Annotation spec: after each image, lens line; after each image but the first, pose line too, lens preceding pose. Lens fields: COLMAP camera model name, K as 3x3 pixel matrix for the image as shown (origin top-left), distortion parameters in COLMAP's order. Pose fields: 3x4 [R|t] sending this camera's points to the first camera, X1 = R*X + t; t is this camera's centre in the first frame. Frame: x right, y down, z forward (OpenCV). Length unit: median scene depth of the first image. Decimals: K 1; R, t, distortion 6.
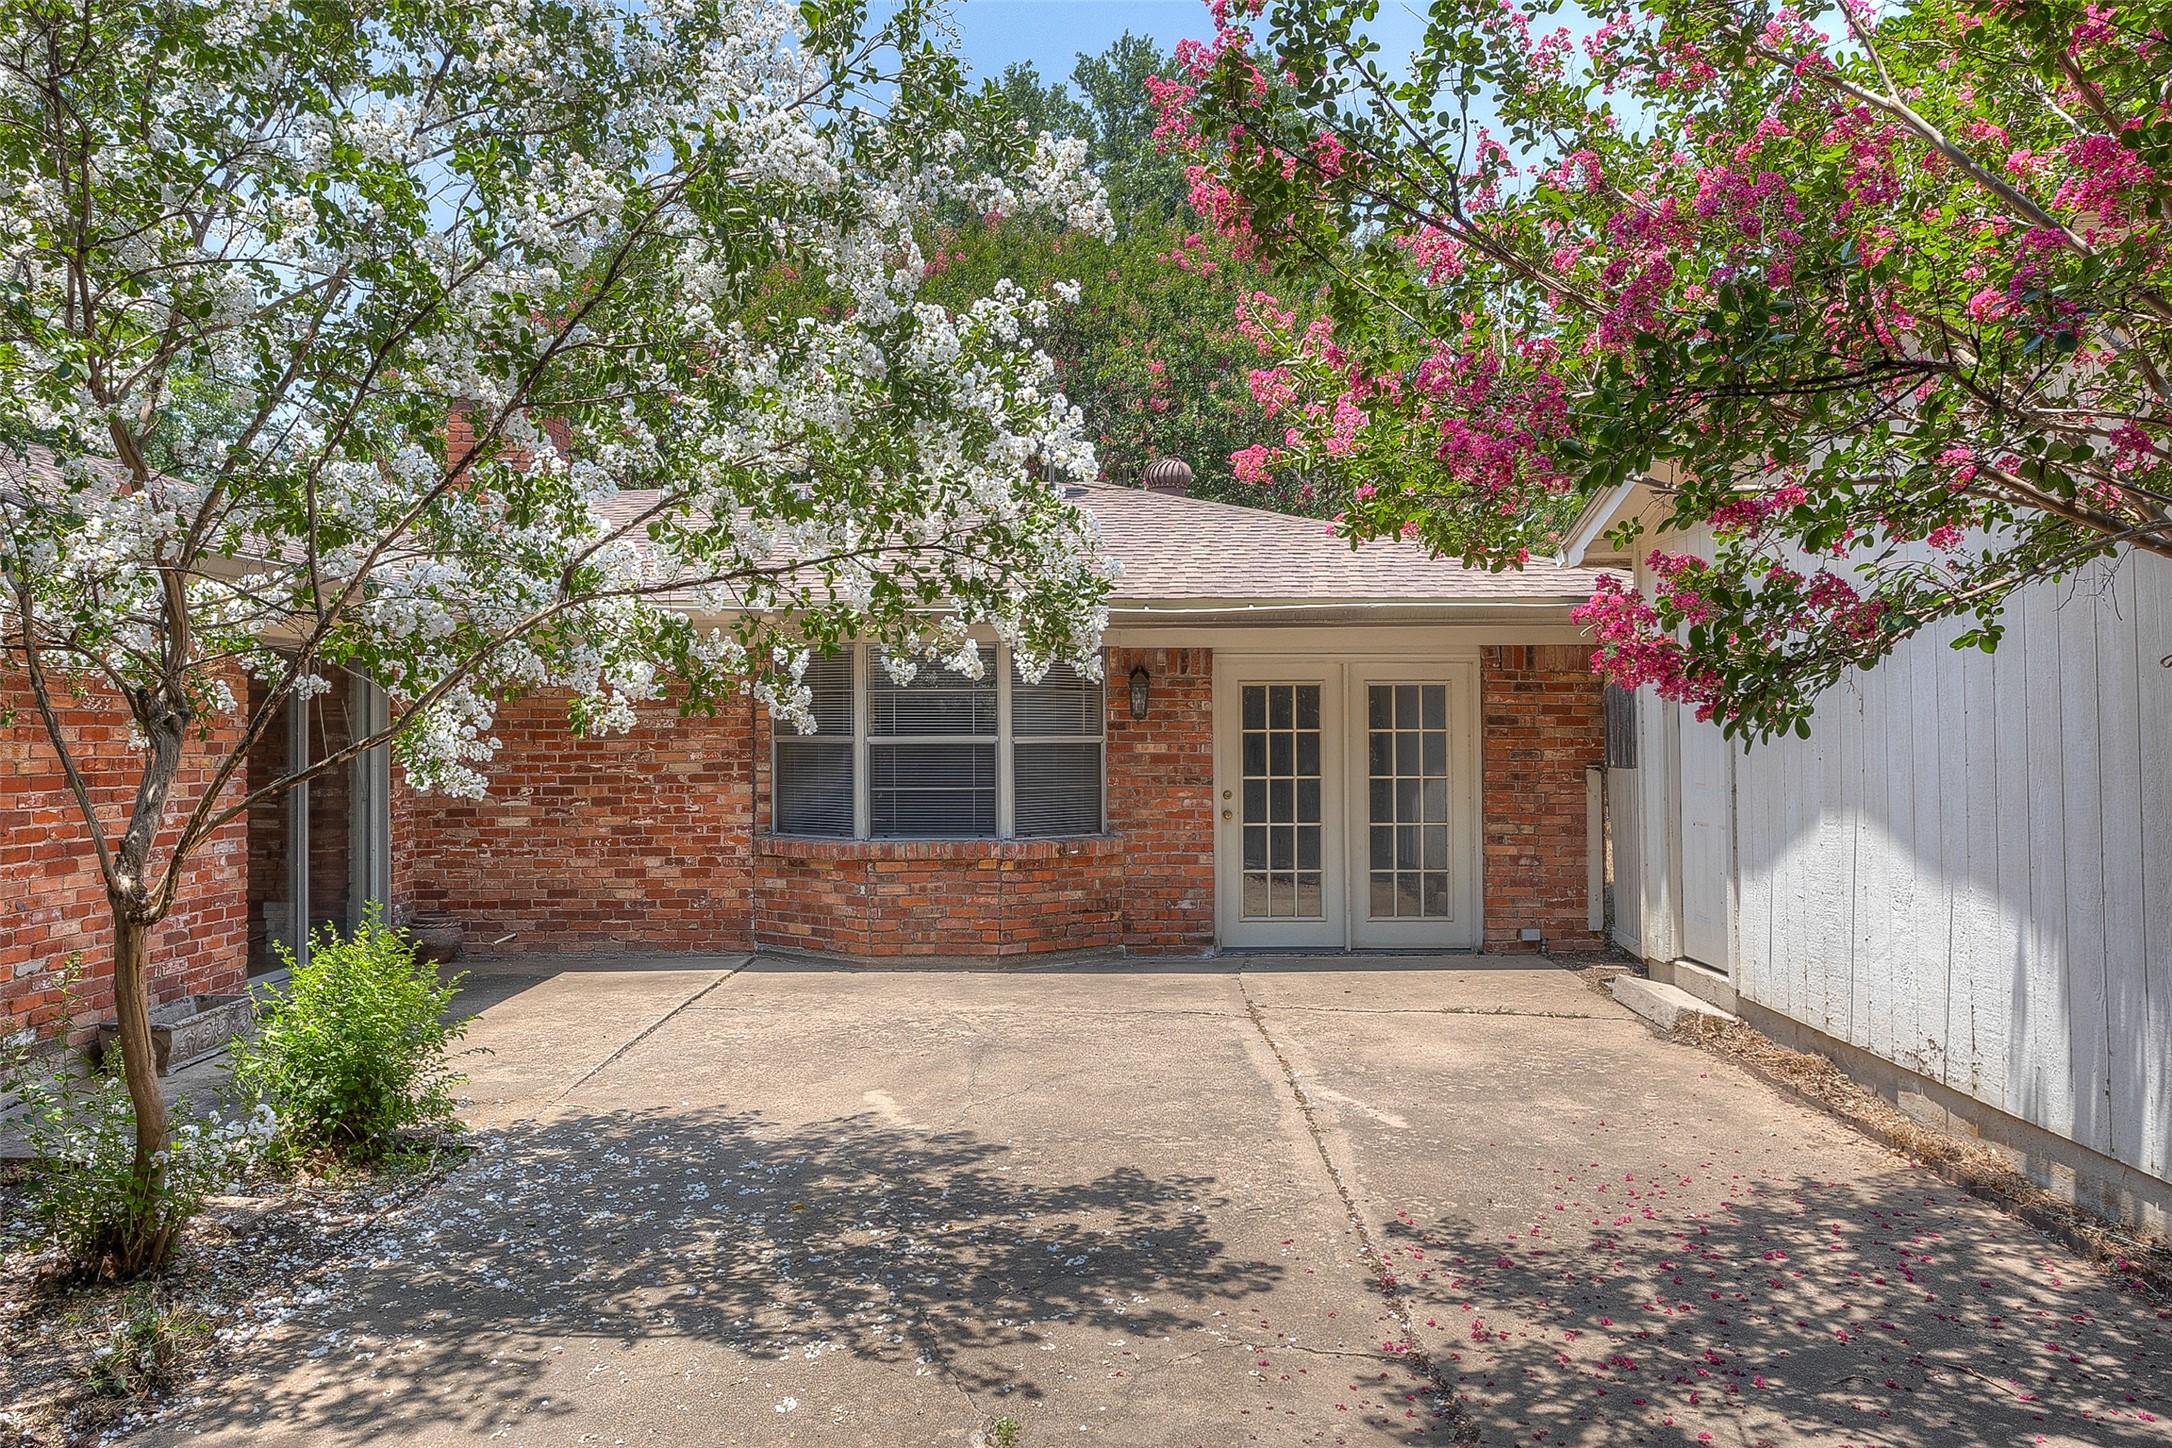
lens RADIAL K [[1554.4, 0, 1128.5], [0, 1554.4, 717.5], [0, 0, 1]] dist [-0.005239, 0.000869]
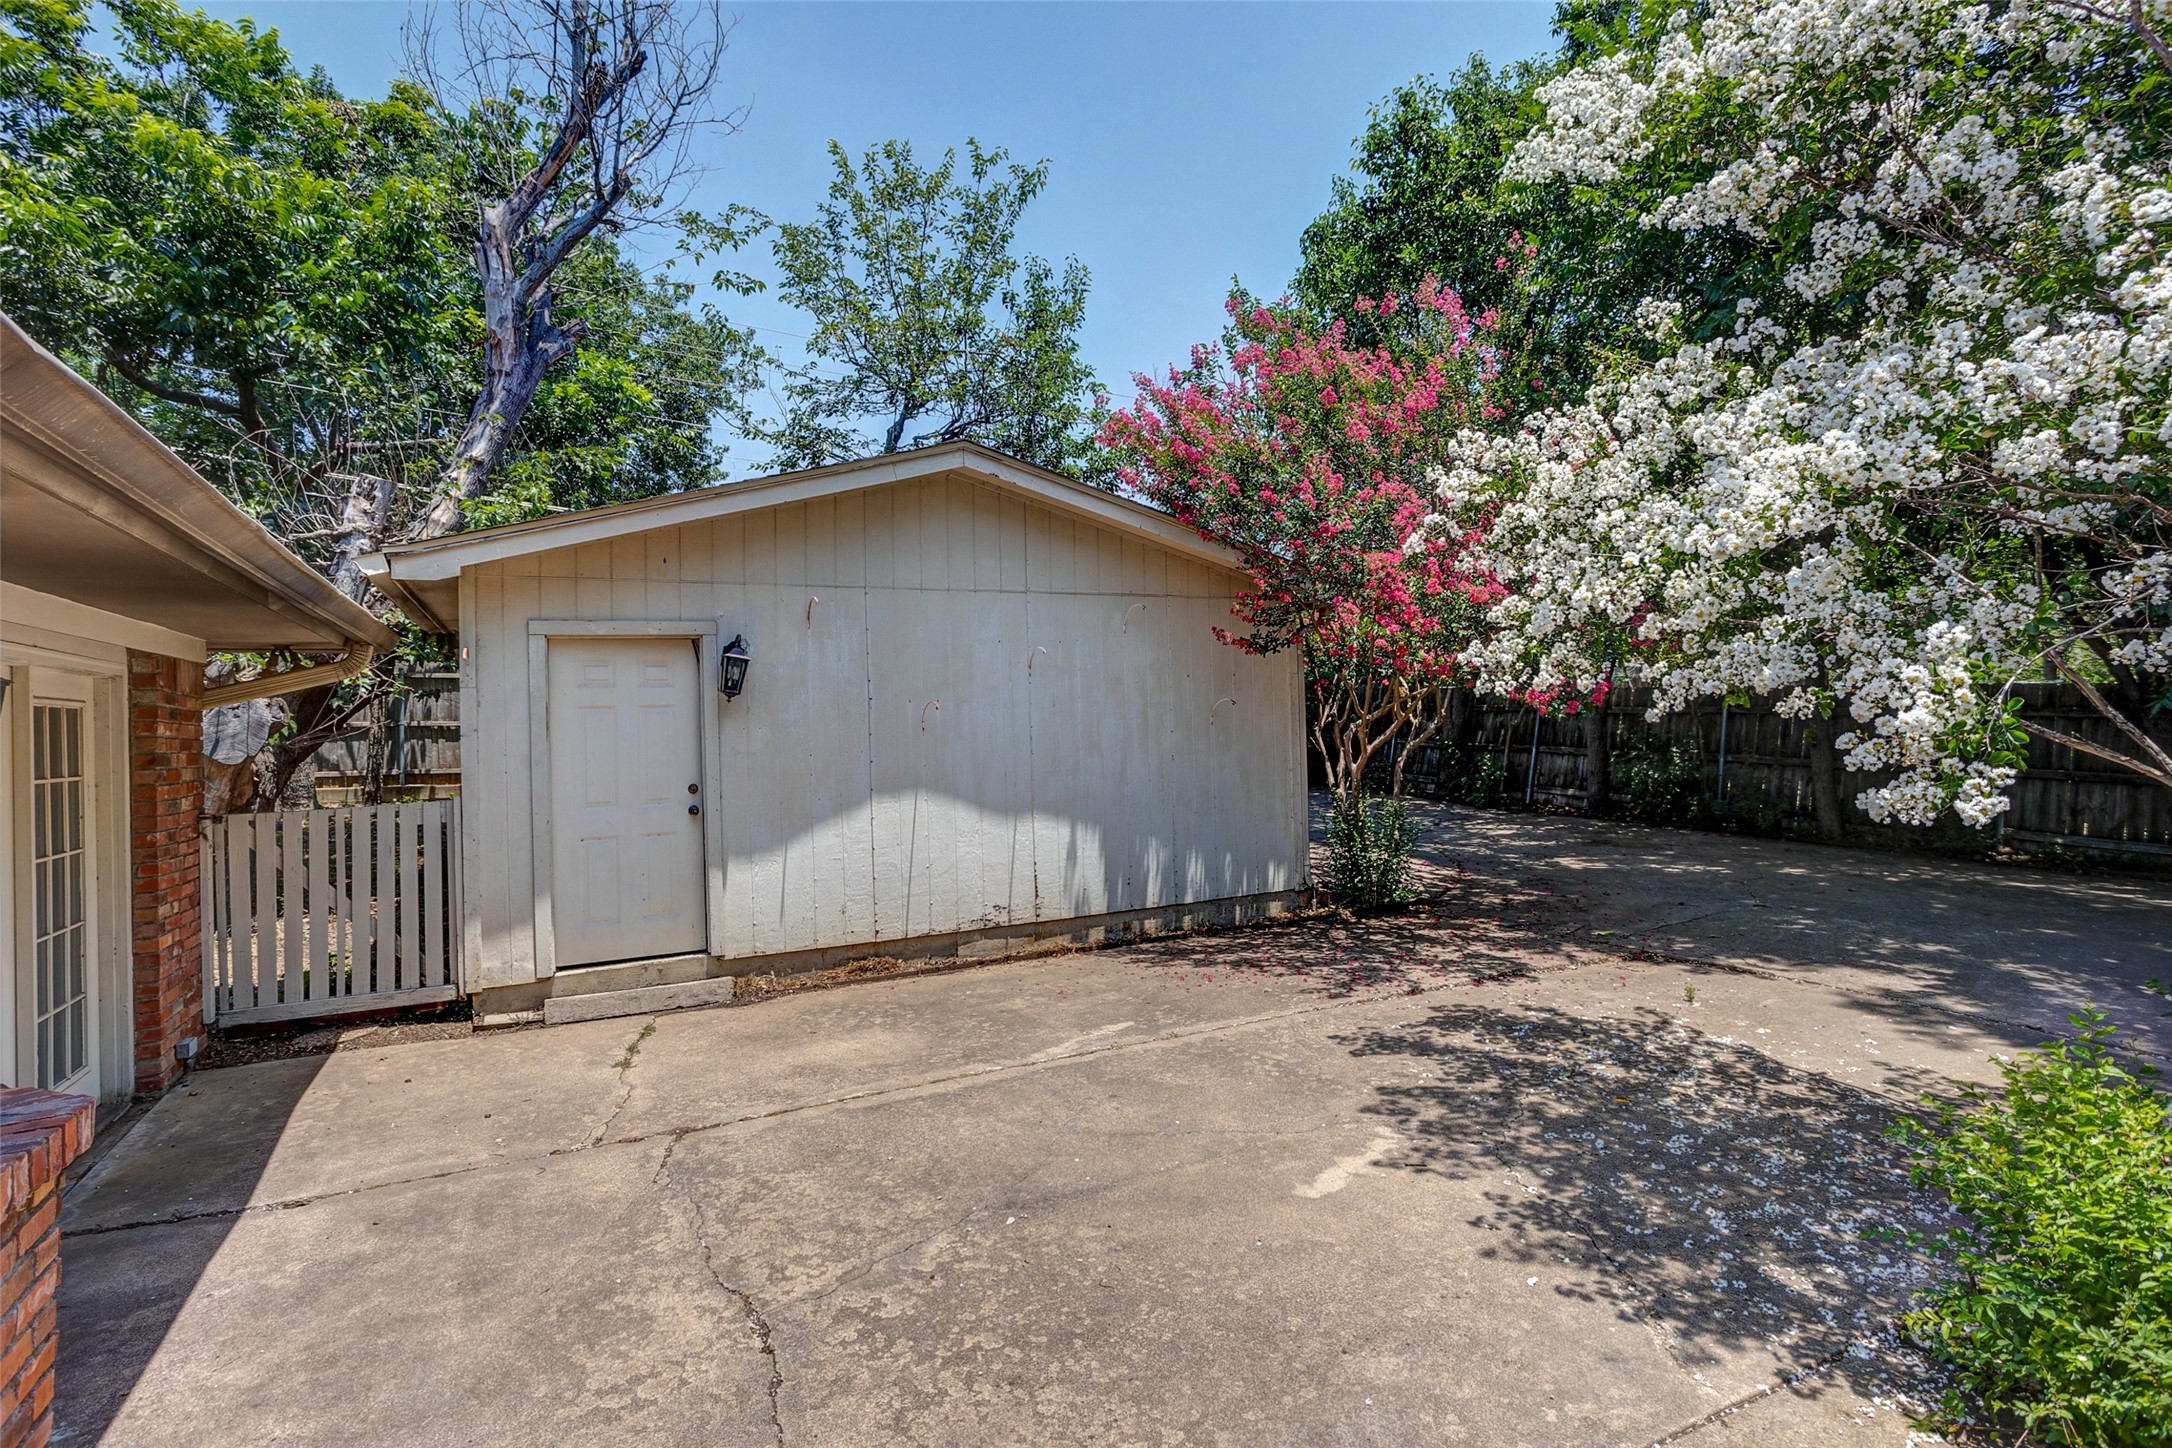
lens RADIAL K [[1076.1, 0, 1066.2], [0, 1076.1, 681.4], [0, 0, 1]] dist [-0.035743, 0.021026]
pose [[-0.448499, 0.054694, 0.892108, -0.757964], [0.033536, 0.998453, -0.044354, 0.002871], [-0.893154, 0.010025, -0.449640, 1.698950]]
